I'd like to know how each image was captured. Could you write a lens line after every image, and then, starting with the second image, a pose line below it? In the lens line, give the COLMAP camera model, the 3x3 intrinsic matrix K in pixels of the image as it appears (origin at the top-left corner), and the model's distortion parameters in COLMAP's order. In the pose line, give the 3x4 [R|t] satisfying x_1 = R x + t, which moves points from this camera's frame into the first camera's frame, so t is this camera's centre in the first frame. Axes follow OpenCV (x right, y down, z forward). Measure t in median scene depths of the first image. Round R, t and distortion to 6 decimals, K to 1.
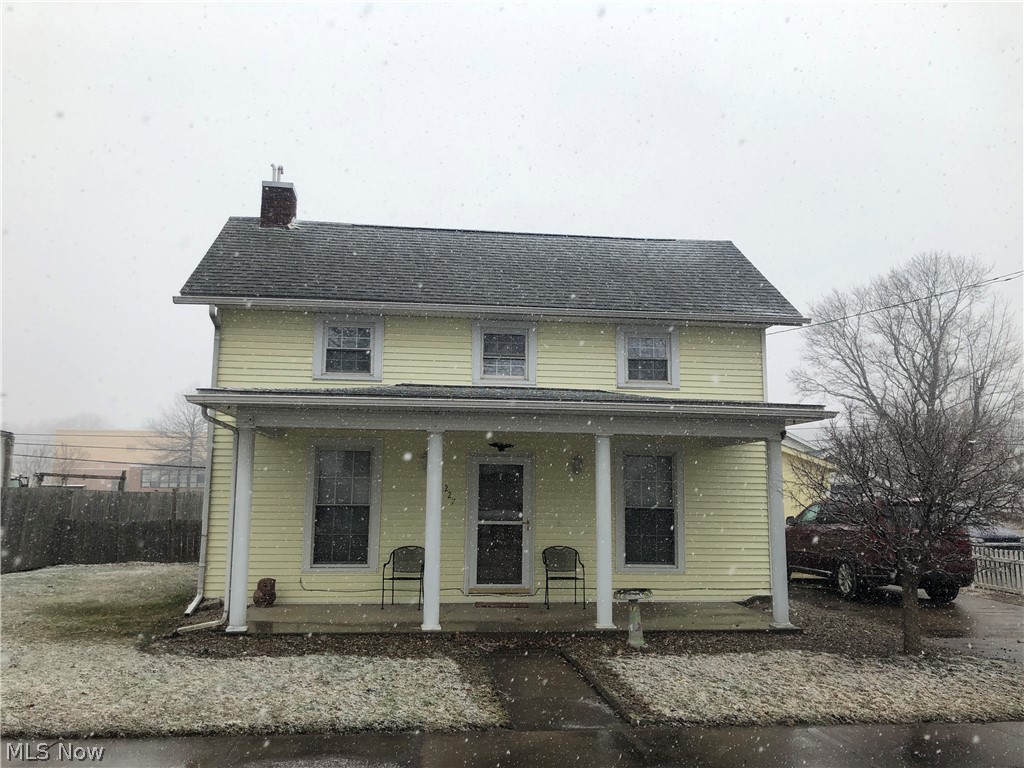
lens RADIAL K [[846.2, 0, 512.0], [0, 846.2, 384.0], [0, 0, 1]] dist [0.070793, -0.305921]
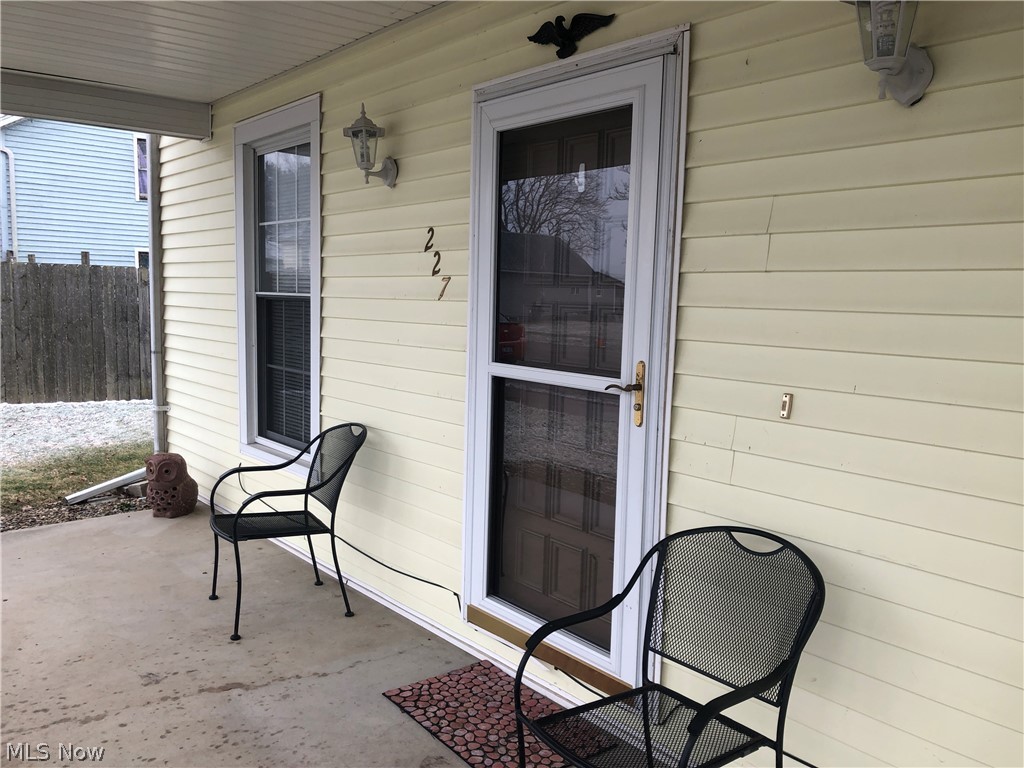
lens RADIAL K [[859.6, 0, 512.0], [0, 859.6, 384.0], [0, 0, 1]] dist [0.053821, -0.072430]
pose [[0.533805, 0.091801, -0.840610, 0.178844], [0.118859, 0.976075, 0.182073, 0.119933], [0.837212, -0.197106, 0.510122, 0.858995]]
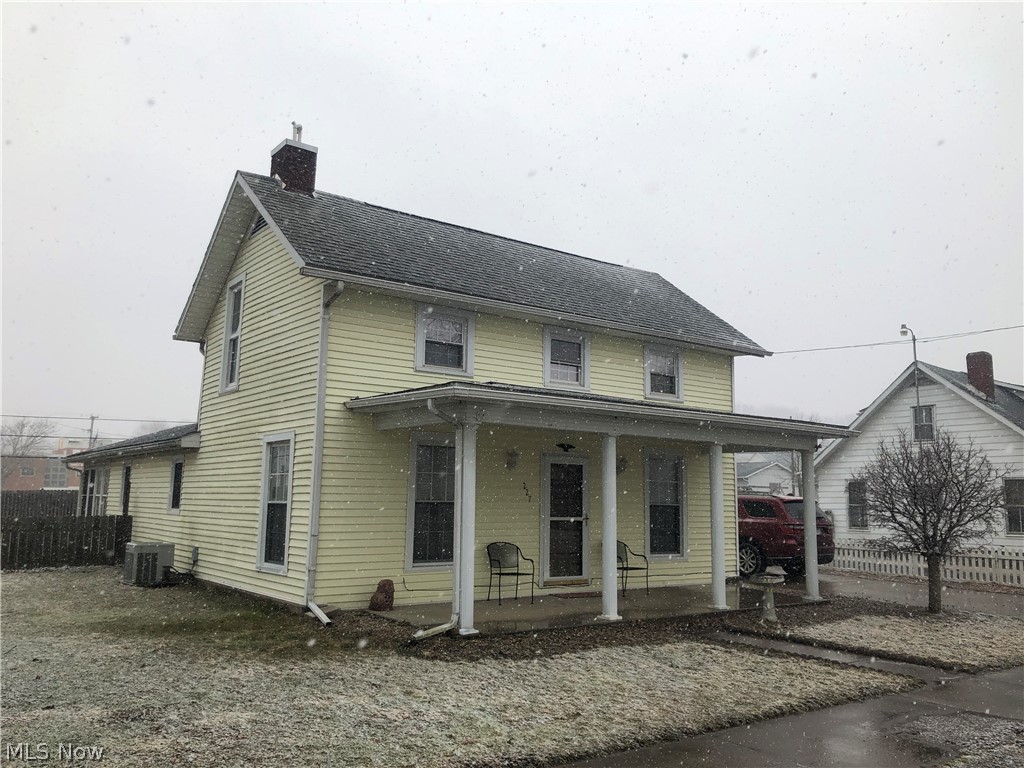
lens RADIAL K [[859.6, 0, 512.0], [0, 859.6, 384.0], [0, 0, 1]] dist [0.053821, -0.072430]
pose [[0.862425, 0.070745, 0.501216, -0.620202], [-0.077024, 0.996996, -0.008189, 0.008832], [-0.500290, -0.031543, 0.865283, 0.101424]]
